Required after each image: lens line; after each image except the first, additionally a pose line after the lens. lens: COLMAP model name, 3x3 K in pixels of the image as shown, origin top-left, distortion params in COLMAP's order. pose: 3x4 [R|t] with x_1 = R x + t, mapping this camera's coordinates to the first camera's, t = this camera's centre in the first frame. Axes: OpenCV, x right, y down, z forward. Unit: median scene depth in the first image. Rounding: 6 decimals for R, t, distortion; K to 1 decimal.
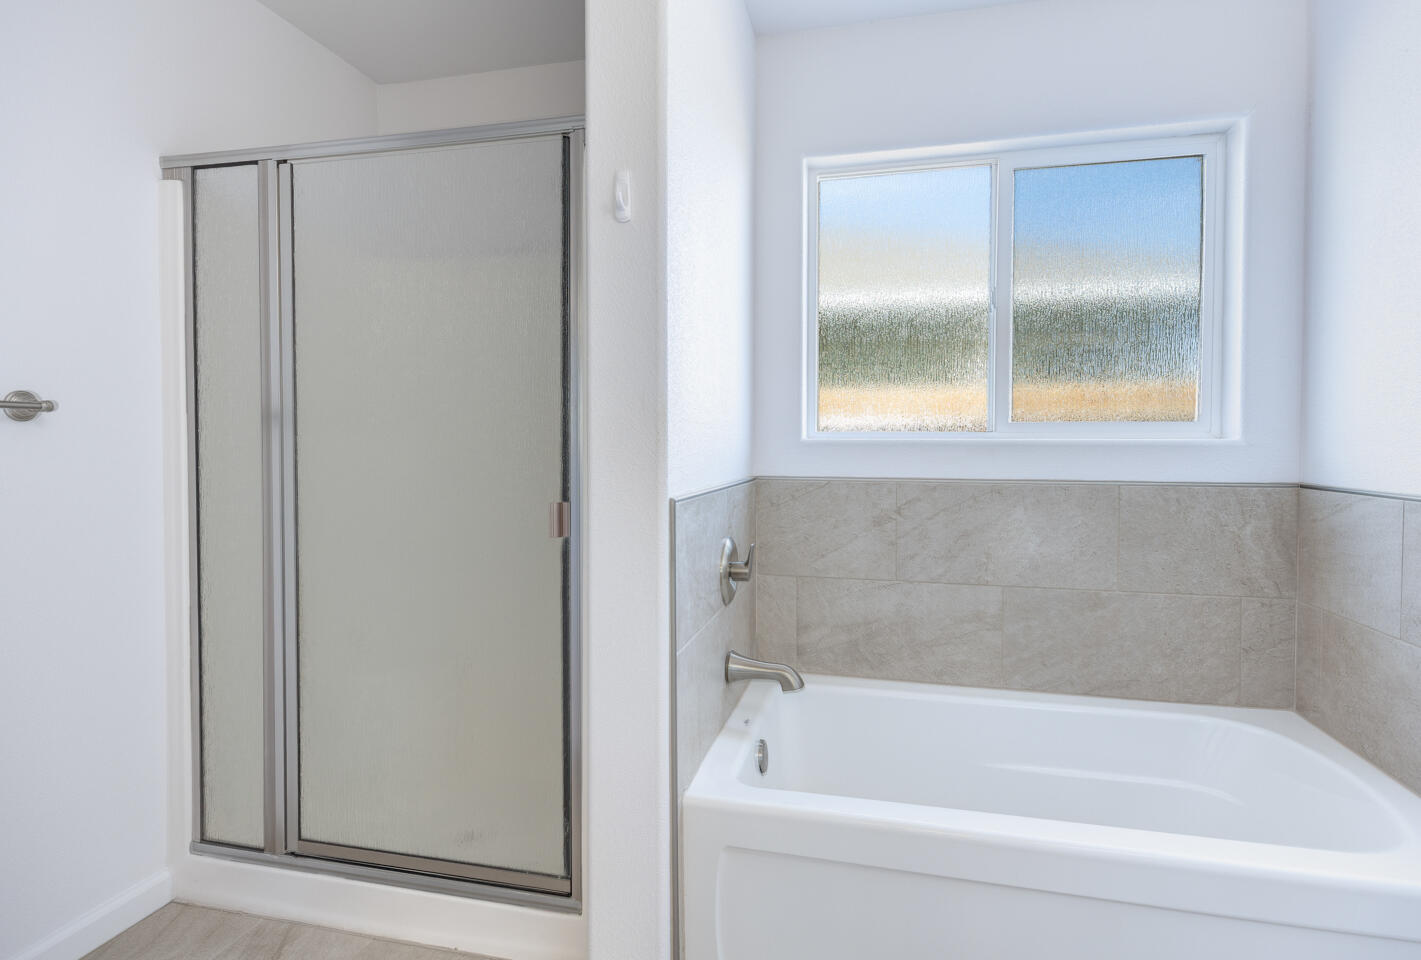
lens RADIAL K [[747.7, 0, 710.8], [0, 747.7, 453.3], [0, 0, 1]] dist [0.000844, -0.000221]
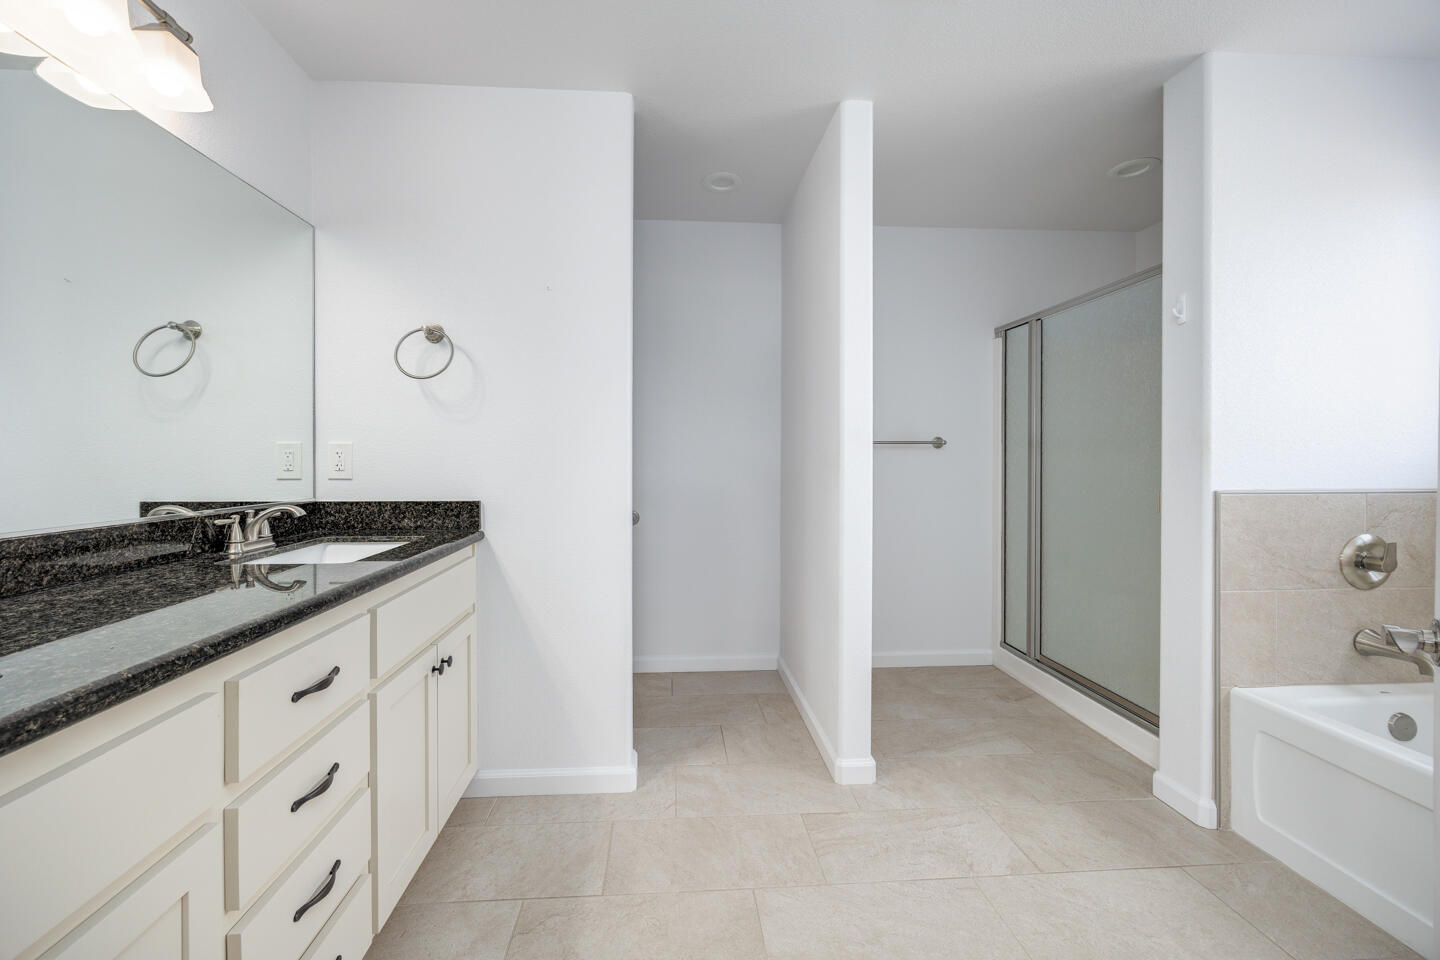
lens RADIAL K [[561.4, 0, 720.0], [0, 561.4, 480.0], [0, 0, 1]] dist [0.000070, -0.000025]
pose [[0.322340, 0.037544, -0.945879, 0.599430], [-0.015526, 0.999288, 0.034373, 0.010640], [0.946497, 0.003606, 0.322693, -0.311826]]
